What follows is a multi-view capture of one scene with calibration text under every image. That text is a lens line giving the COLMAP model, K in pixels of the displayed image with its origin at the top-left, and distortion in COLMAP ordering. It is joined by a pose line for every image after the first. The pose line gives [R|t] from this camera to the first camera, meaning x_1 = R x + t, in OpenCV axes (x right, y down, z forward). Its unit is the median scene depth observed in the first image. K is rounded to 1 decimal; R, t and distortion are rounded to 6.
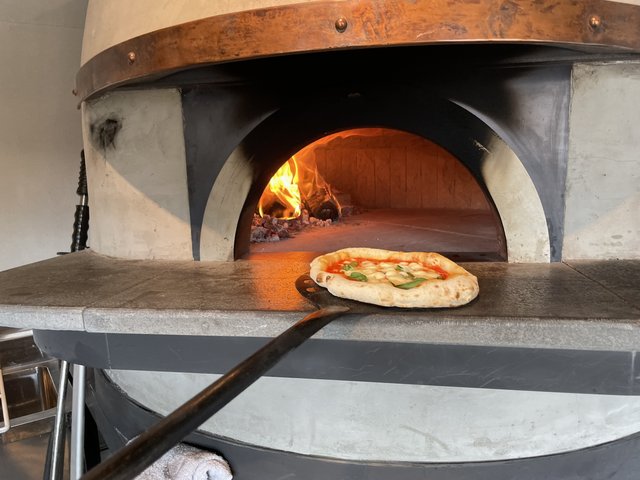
lens RADIAL K [[505.7, 0, 313.8], [0, 505.7, 242.8], [0, 0, 1]] dist [0.068832, -0.109168]
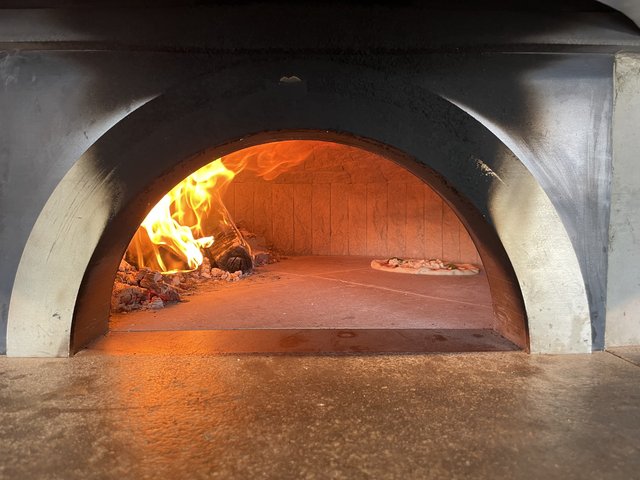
lens RADIAL K [[505.7, 0, 325.0], [0, 505.7, 227.5], [0, 0, 1]] dist [0.068832, -0.109168]
pose [[0.977984, 0.022470, 0.207465, -0.002905], [0.001079, 0.993628, -0.112705, -0.046082], [-0.208676, 0.110448, 0.971728, 0.427411]]
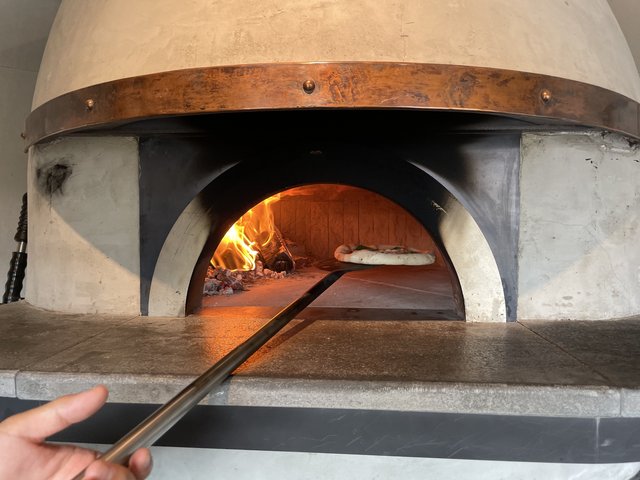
lens RADIAL K [[505.7, 0, 316.1], [0, 505.7, 230.0], [0, 0, 1]] dist [0.068832, -0.109168]
pose [[0.994008, 0.028675, 0.105475, -0.022814], [-0.015720, 0.992447, -0.121665, -0.013857], [-0.108167, 0.119278, 0.986951, 0.022548]]
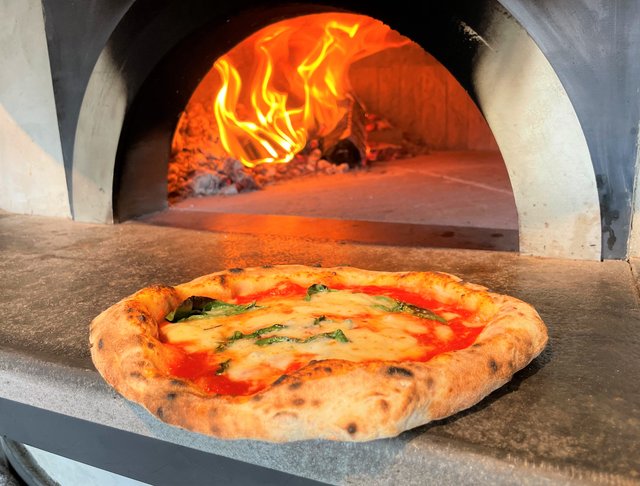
lens RADIAL K [[569.6, 0, 314.5], [0, 569.6, 237.5], [0, 0, 1]] dist [0.058024, -0.117734]
pose [[0.971235, 0.055922, -0.231462, 0.314490], [-0.035489, 0.995170, 0.091525, -0.027909], [0.235463, -0.080678, 0.968529, 0.367380]]
